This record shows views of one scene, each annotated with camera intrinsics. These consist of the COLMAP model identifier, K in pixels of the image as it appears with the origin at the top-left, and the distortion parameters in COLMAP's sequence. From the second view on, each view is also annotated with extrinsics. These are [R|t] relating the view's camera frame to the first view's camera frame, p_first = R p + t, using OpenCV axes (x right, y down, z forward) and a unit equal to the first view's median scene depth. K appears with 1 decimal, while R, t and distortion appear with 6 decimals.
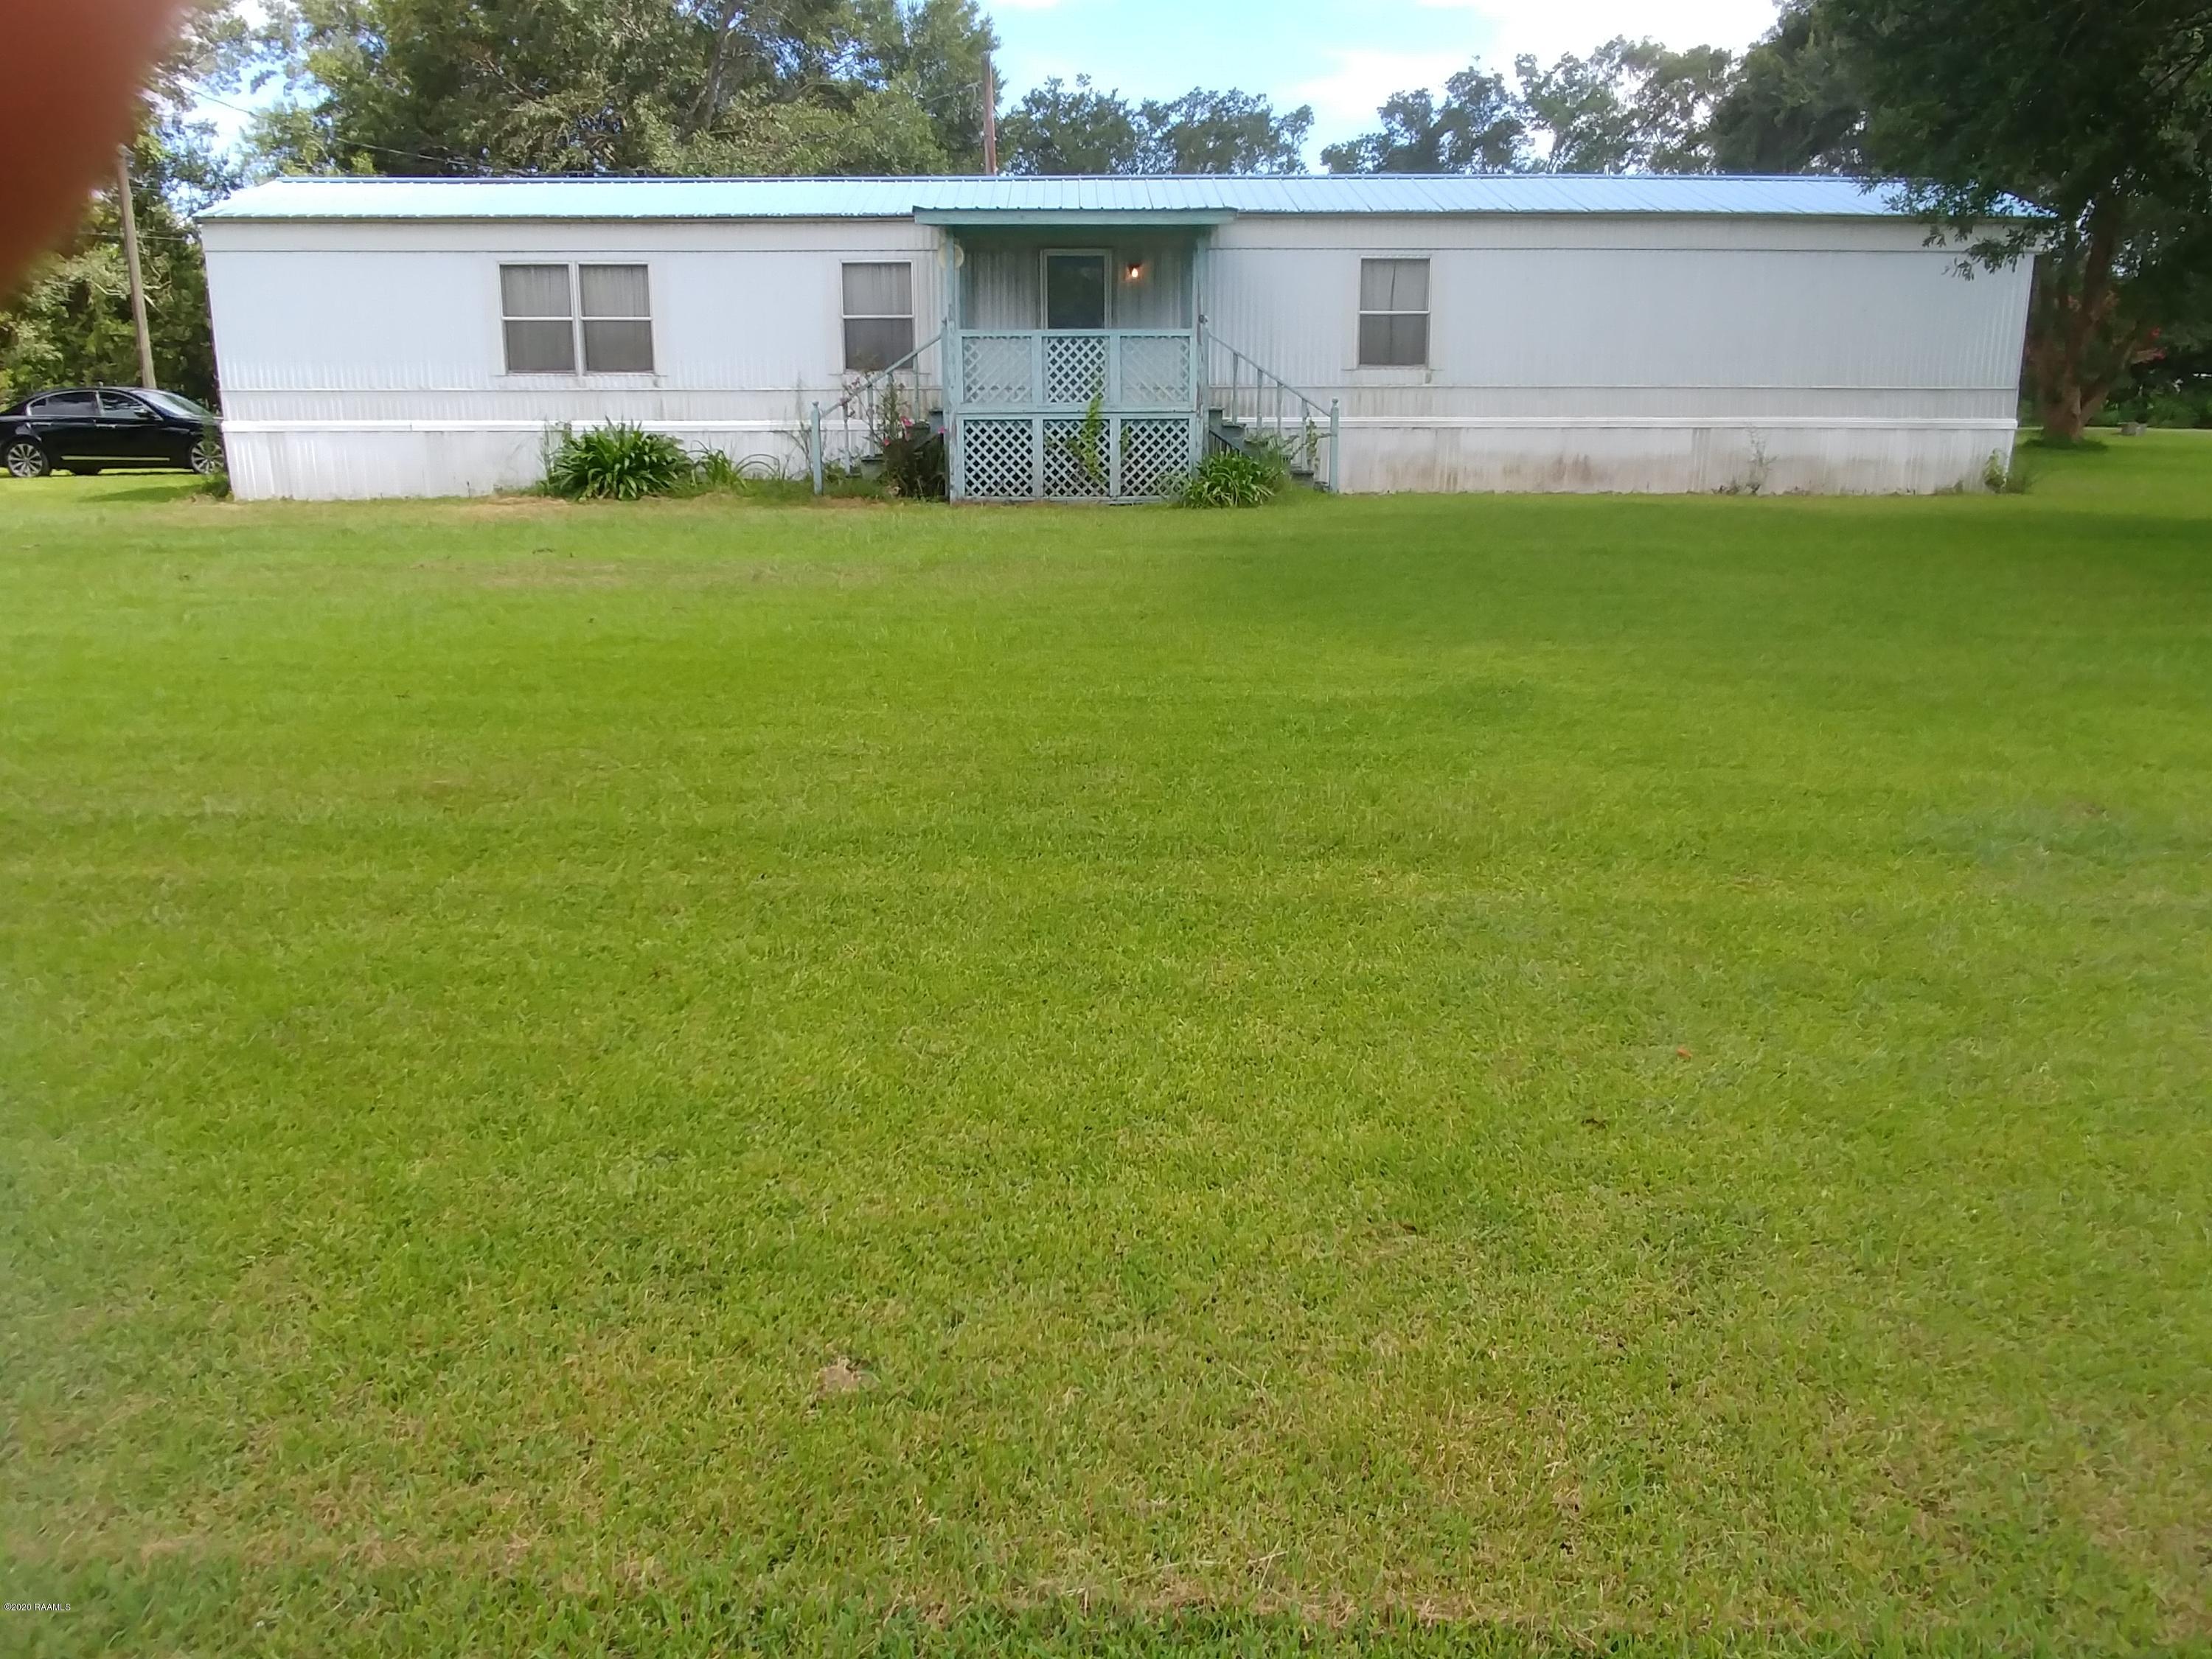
lens RADIAL K [[1708.0, 0, 1122.9], [0, 1708.0, 794.9], [0, 0, 1]] dist [-0.047486, 0.047718]
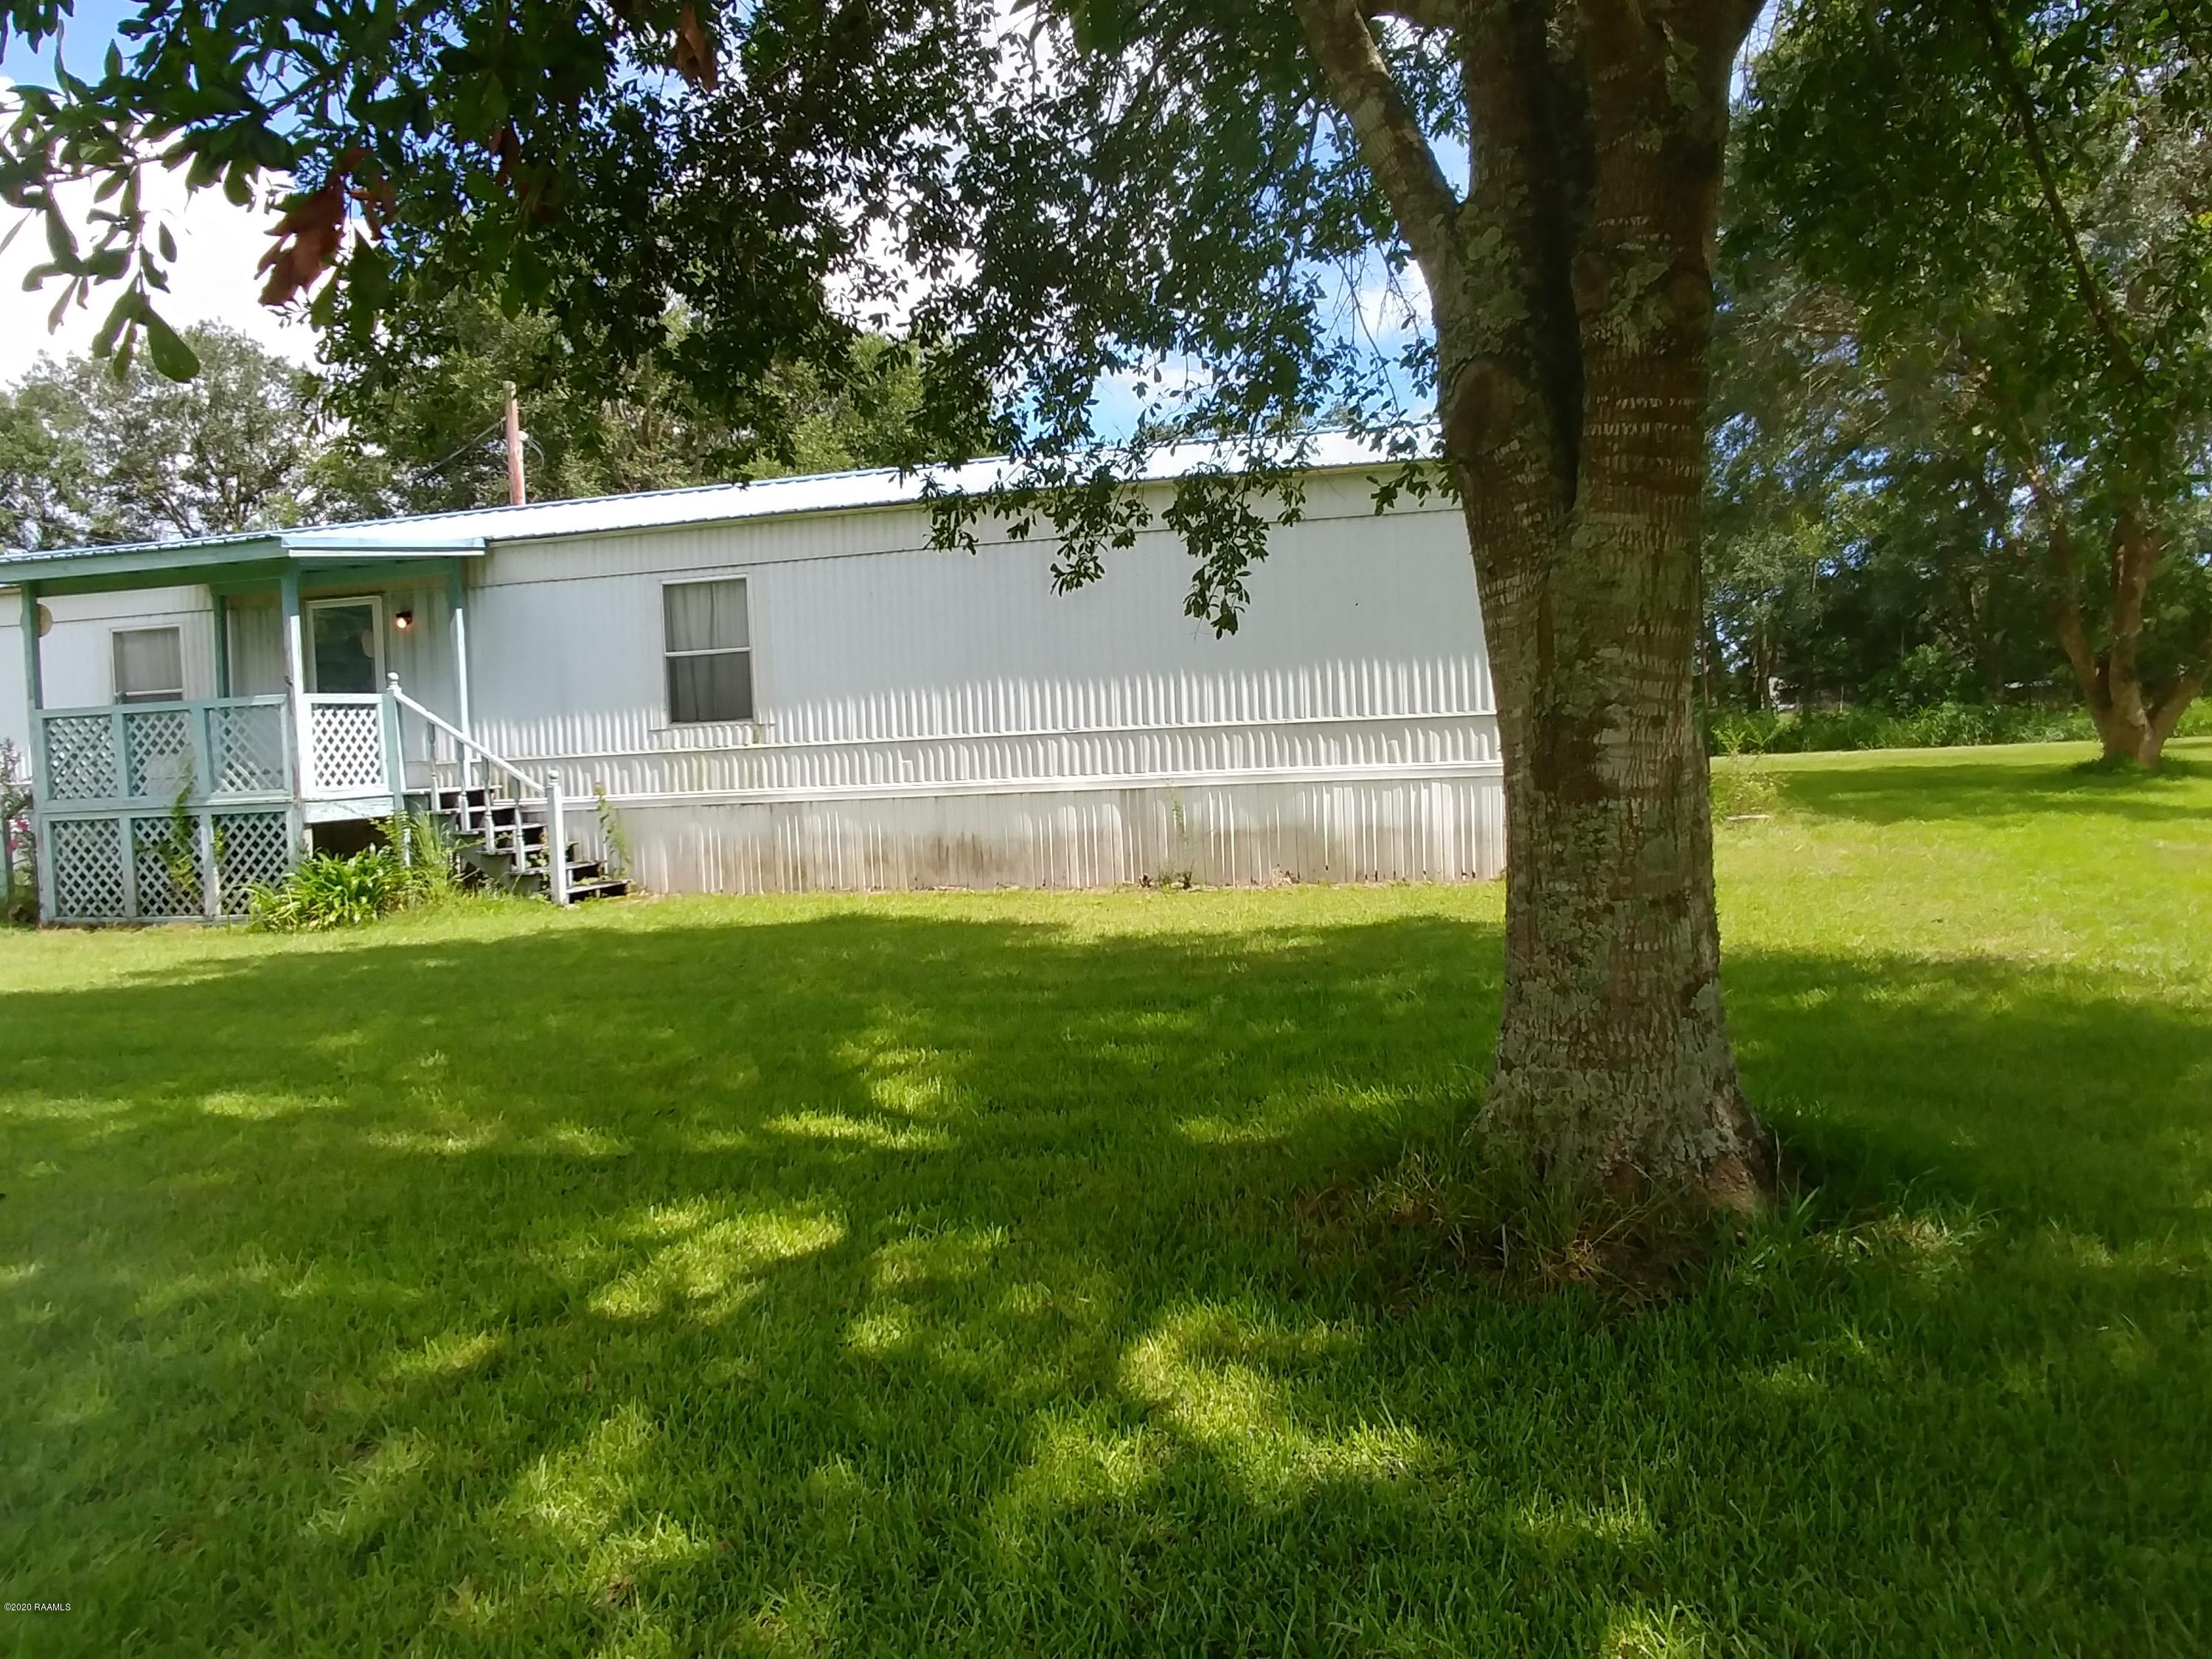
lens RADIAL K [[1708.0, 0, 1070.7], [0, 1708.0, 783.0], [0, 0, 1]] dist [-0.047486, 0.047718]
pose [[0.958178, -0.033793, -0.284171, 0.531883], [-0.023468, 0.980380, -0.195715, -0.089086], [0.285209, 0.194199, 0.938585, 0.370865]]
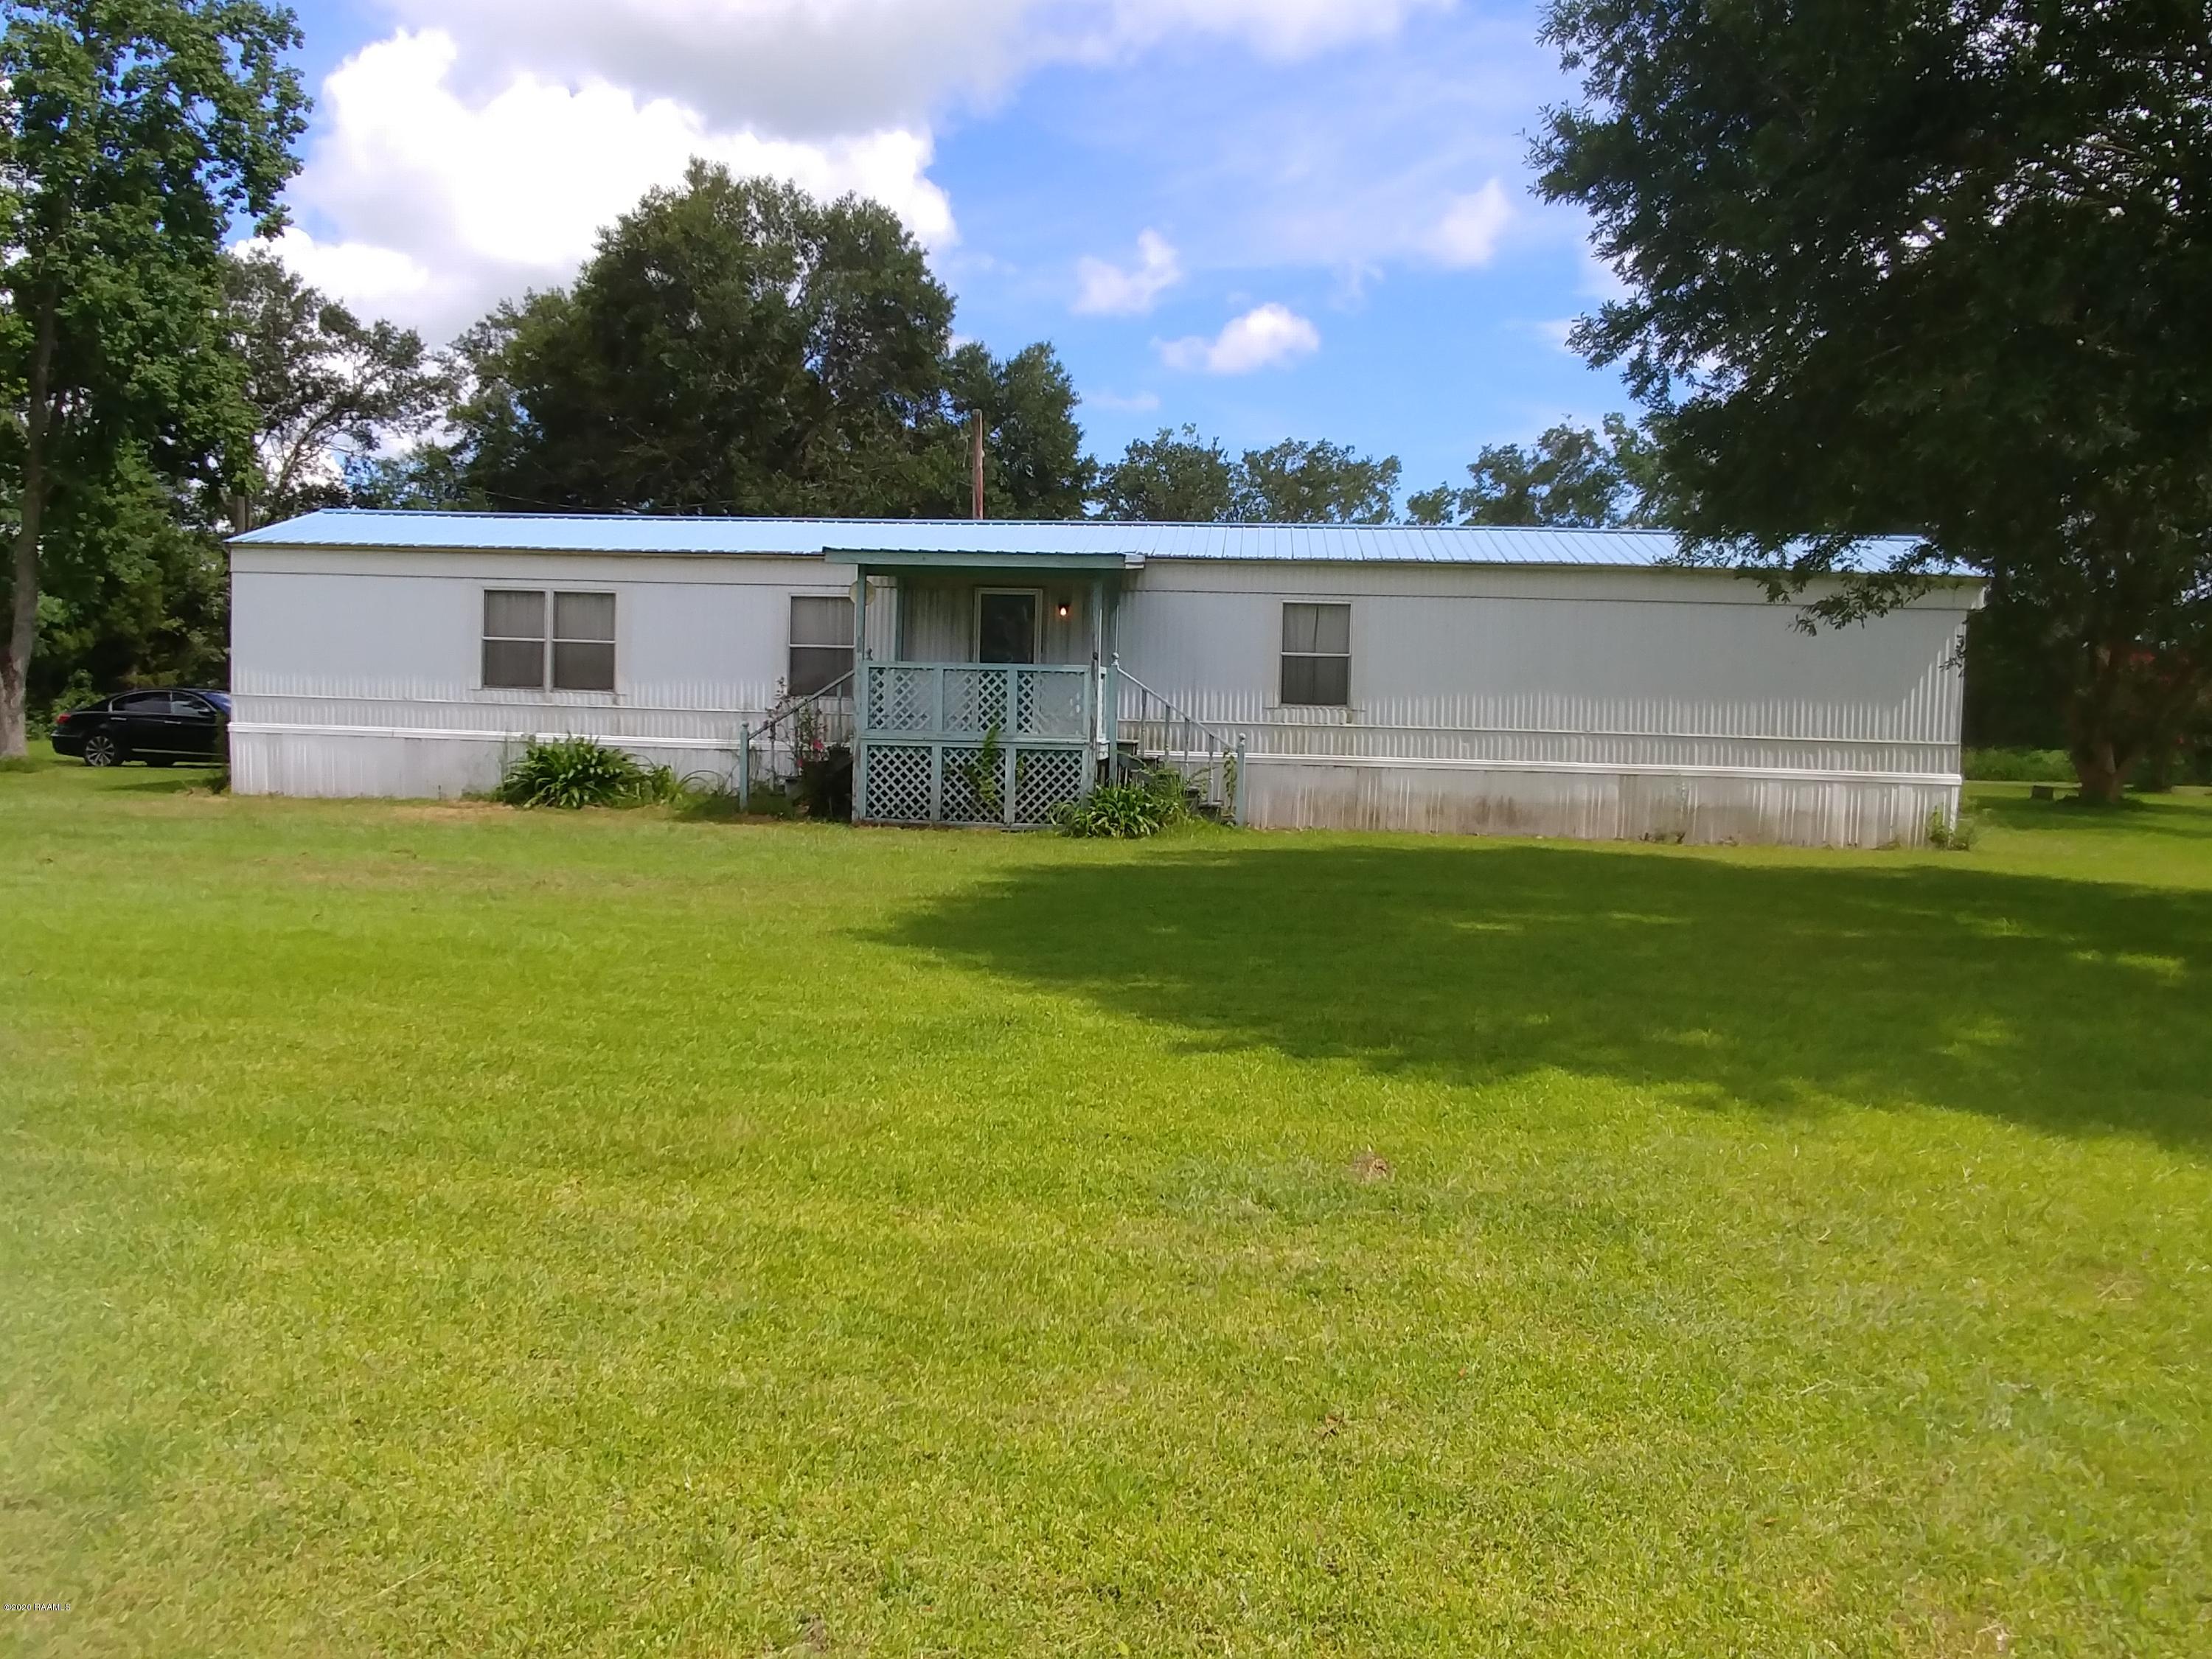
lens RADIAL K [[1708.0, 0, 1108.9], [0, 1708.0, 807.0], [0, 0, 1]] dist [-0.047486, 0.047718]
pose [[0.993429, 0.035248, -0.108892, 0.154799], [-0.054222, 0.982799, -0.176538, -0.006500], [0.100796, 0.181282, 0.978252, 0.002385]]
